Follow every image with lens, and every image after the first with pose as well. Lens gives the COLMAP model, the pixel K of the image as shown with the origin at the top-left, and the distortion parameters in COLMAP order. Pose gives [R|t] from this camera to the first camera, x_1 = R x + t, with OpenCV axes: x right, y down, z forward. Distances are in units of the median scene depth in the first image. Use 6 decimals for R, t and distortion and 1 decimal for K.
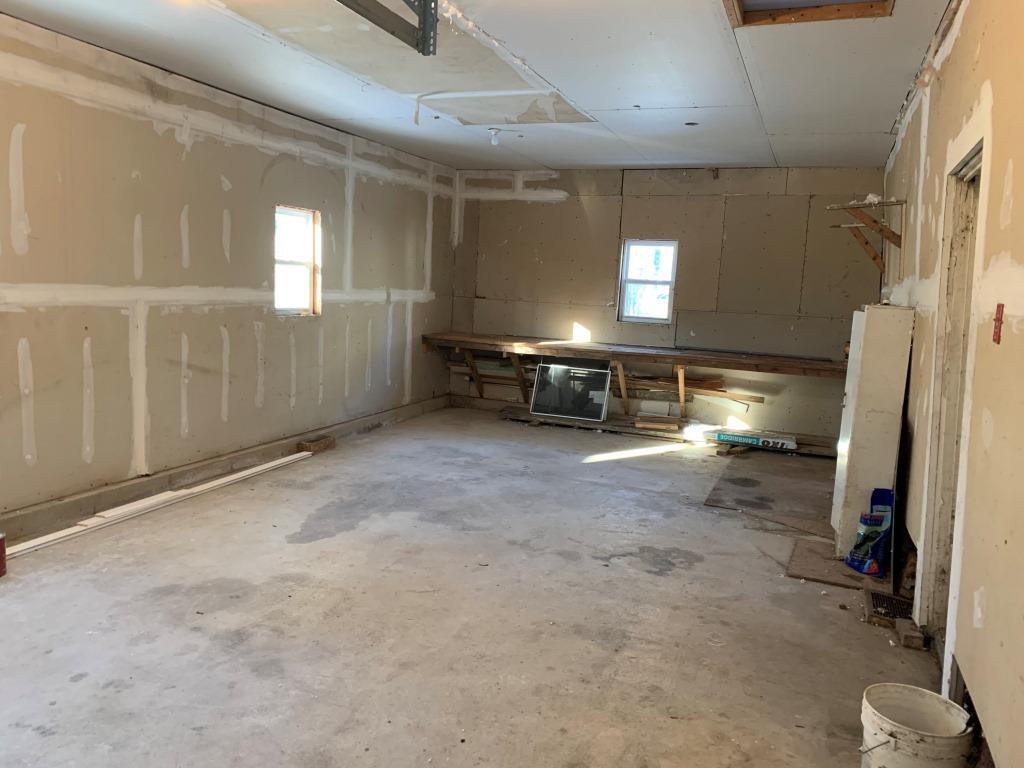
lens RADIAL K [[784.0, 0, 511.3], [0, 784.0, 384.0], [0, 0, 1]] dist [0.030423, -0.018862]
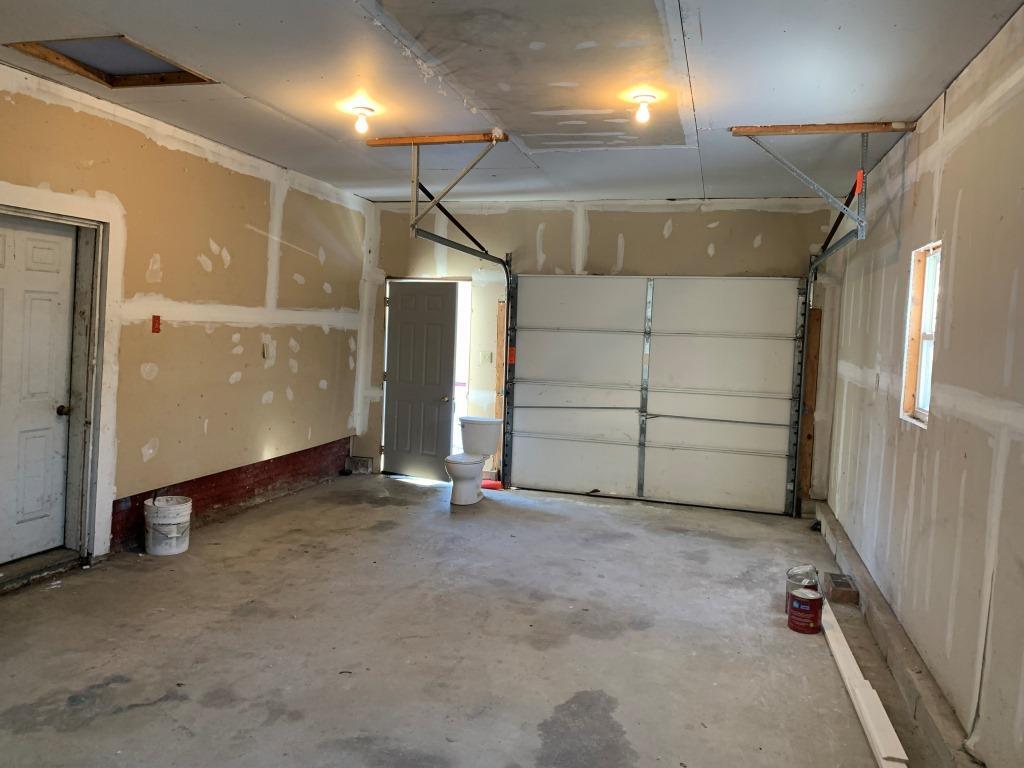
lens RADIAL K [[784.0, 0, 511.3], [0, 784.0, 381.5], [0, 0, 1]] dist [0.030423, -0.018862]
pose [[-0.990832, -0.081312, -0.107888, -0.105365], [-0.101420, 0.975264, 0.196401, -0.275730], [0.089250, 0.205543, -0.974570, 1.982120]]
